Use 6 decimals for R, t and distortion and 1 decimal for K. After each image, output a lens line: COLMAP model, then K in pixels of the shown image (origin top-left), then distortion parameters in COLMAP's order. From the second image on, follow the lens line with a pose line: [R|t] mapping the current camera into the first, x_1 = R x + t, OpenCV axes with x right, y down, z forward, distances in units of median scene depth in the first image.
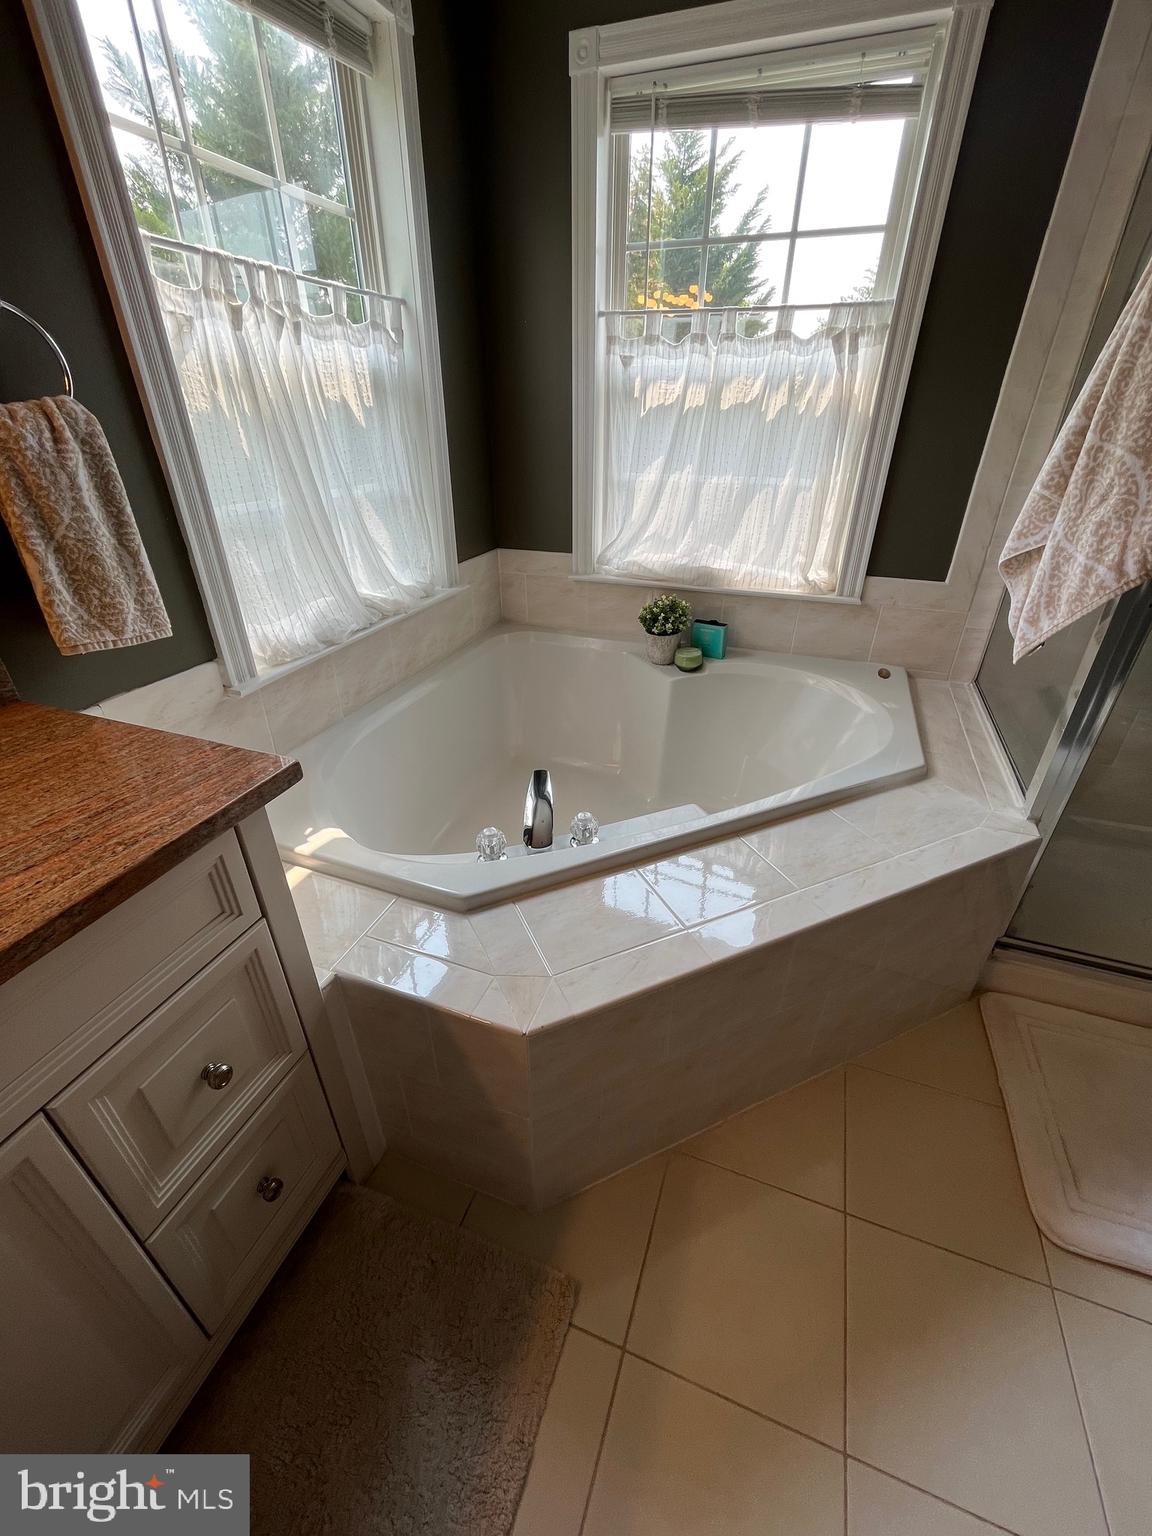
lens RADIAL K [[622.5, 0, 581.1], [0, 622.5, 768.6], [0, 0, 1]] dist [-0.001911, -0.000166]
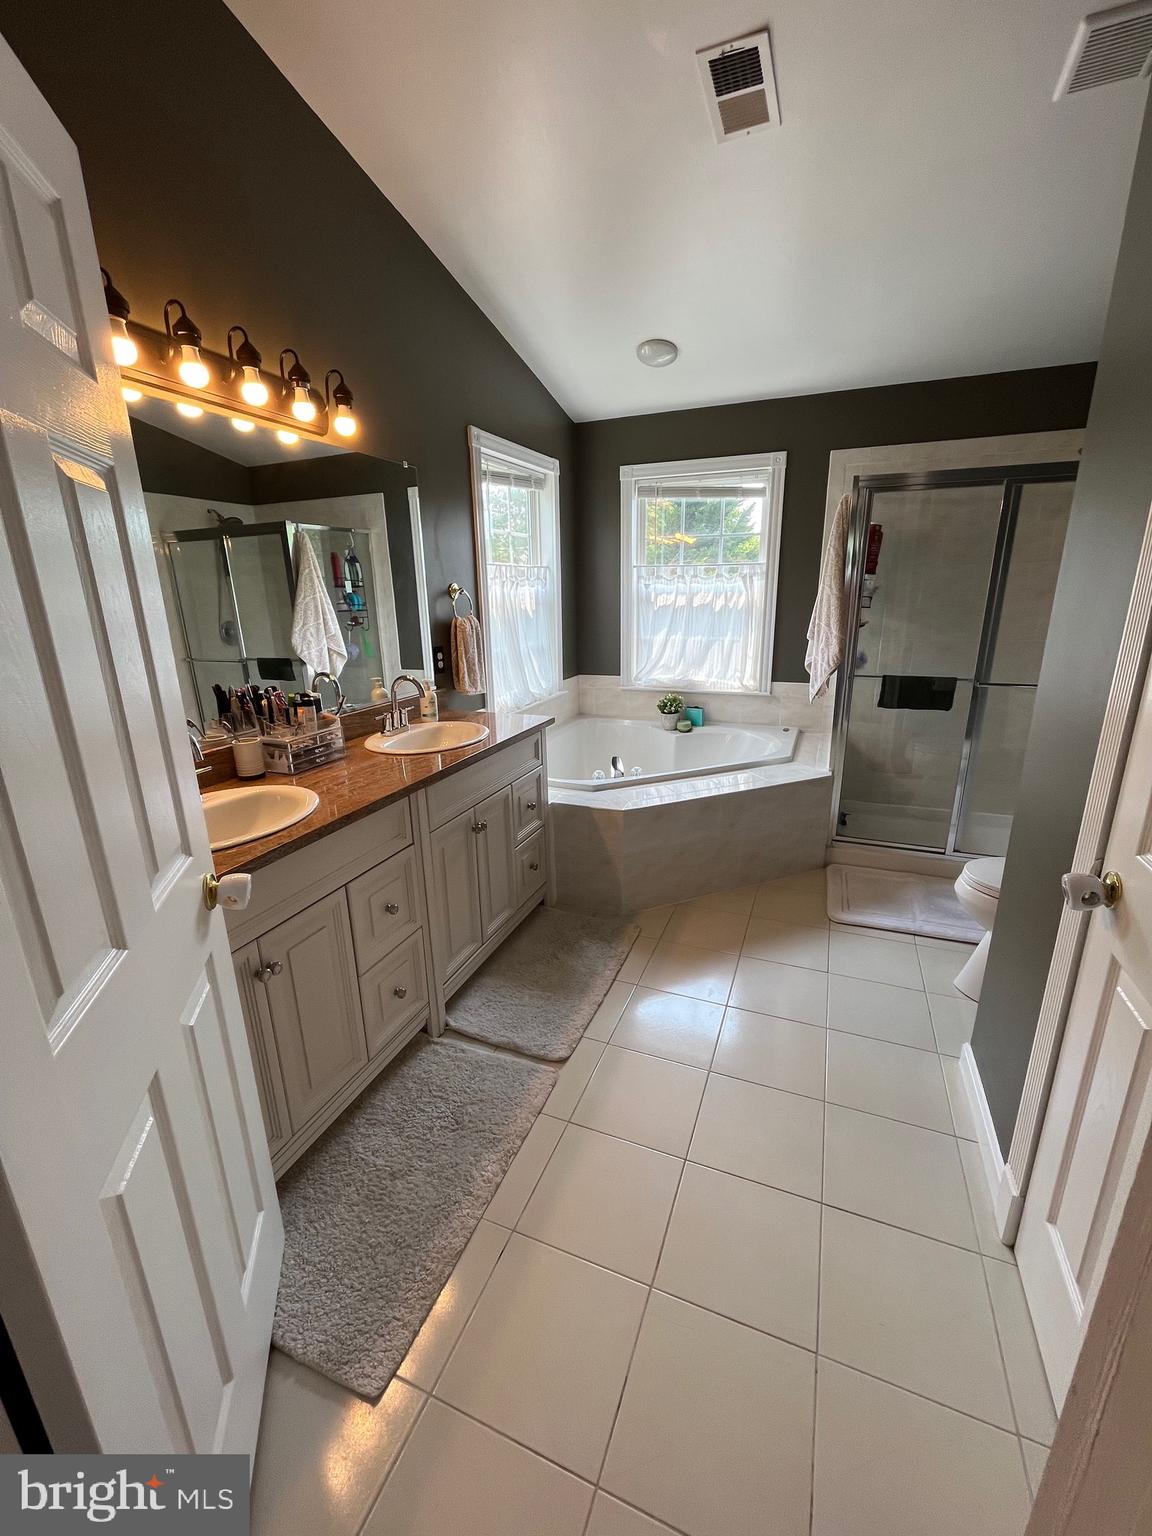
lens RADIAL K [[622.5, 0, 585.4], [0, 622.5, 769.2], [0, 0, 1]] dist [-0.001911, -0.000166]
pose [[0.999539, -0.011867, -0.027939, -0.081828], [0.004972, 0.971994, -0.234952, 0.425294], [0.029945, 0.234705, 0.971605, -0.880177]]
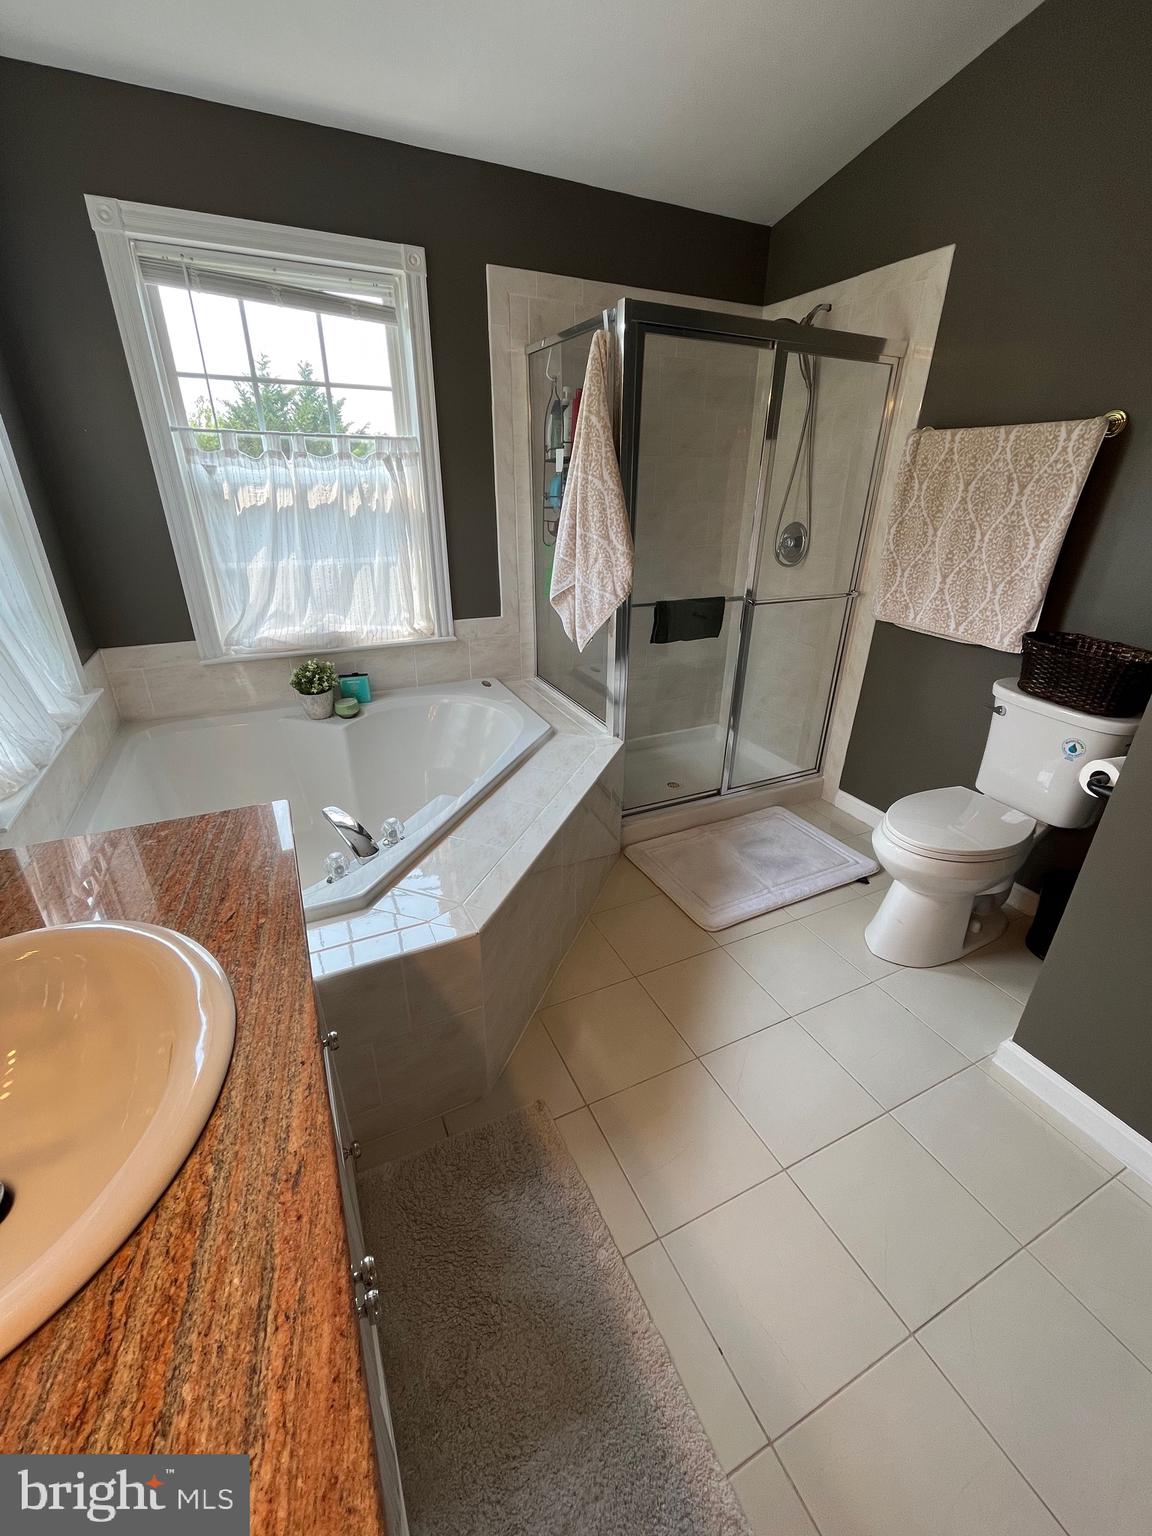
lens RADIAL K [[622.5, 0, 580.0], [0, 622.5, 767.3], [0, 0, 1]] dist [-0.001911, -0.000166]
pose [[0.695876, -0.294873, 0.654833, -0.356436], [0.350687, 0.935238, 0.048474, 0.031151], [-0.626718, 0.195909, 0.754218, -0.165325]]
